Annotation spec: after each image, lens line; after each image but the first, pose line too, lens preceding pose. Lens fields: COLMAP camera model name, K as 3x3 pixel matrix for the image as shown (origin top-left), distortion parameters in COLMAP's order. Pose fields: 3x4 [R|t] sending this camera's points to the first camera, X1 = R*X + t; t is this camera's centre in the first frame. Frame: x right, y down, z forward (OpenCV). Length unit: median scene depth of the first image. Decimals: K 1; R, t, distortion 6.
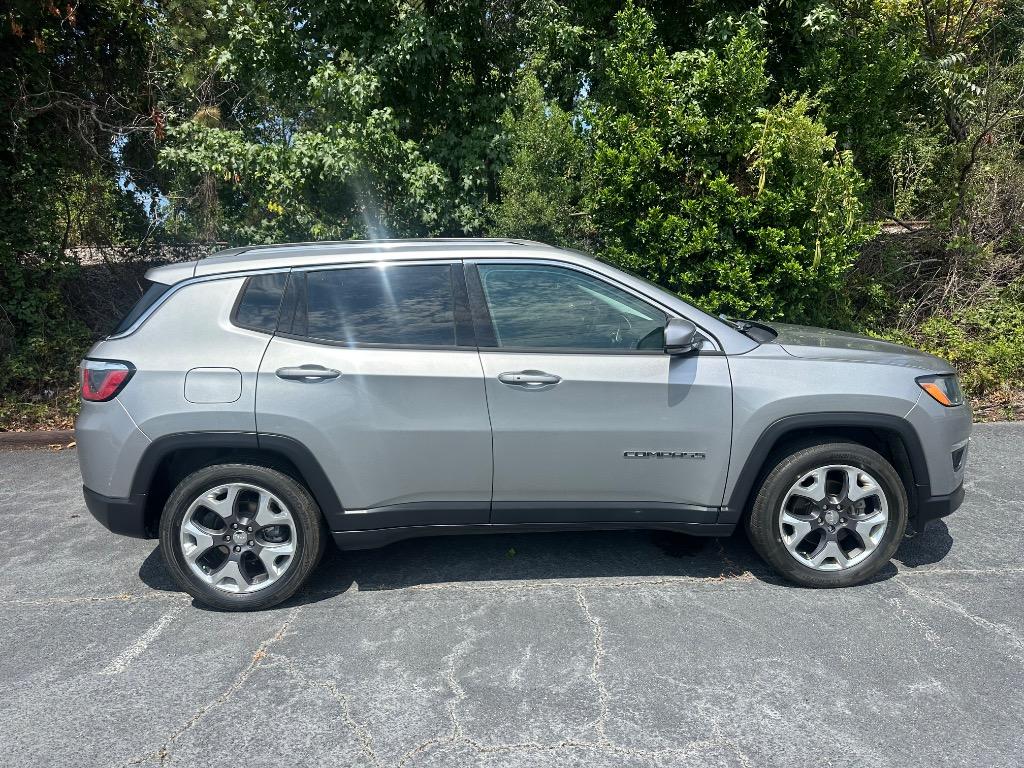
lens RADIAL K [[730.3, 0, 505.9], [0, 730.3, 388.5], [0, 0, 1]] dist [0.024179, -0.047448]
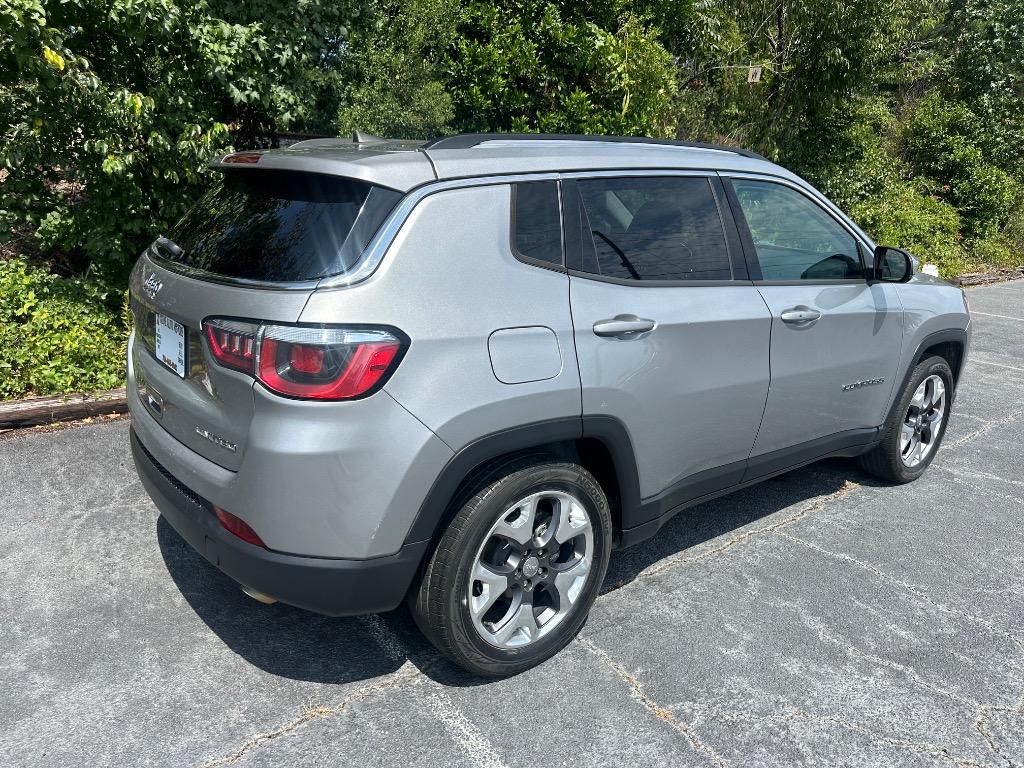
lens RADIAL K [[730.3, 0, 505.9], [0, 730.3, 388.5], [0, 0, 1]] dist [0.024179, -0.047448]
pose [[0.804701, -0.112857, 0.582854, -0.783232], [0.042504, 0.990198, 0.133048, -0.060596], [-0.592157, -0.082290, 0.801610, 0.480522]]
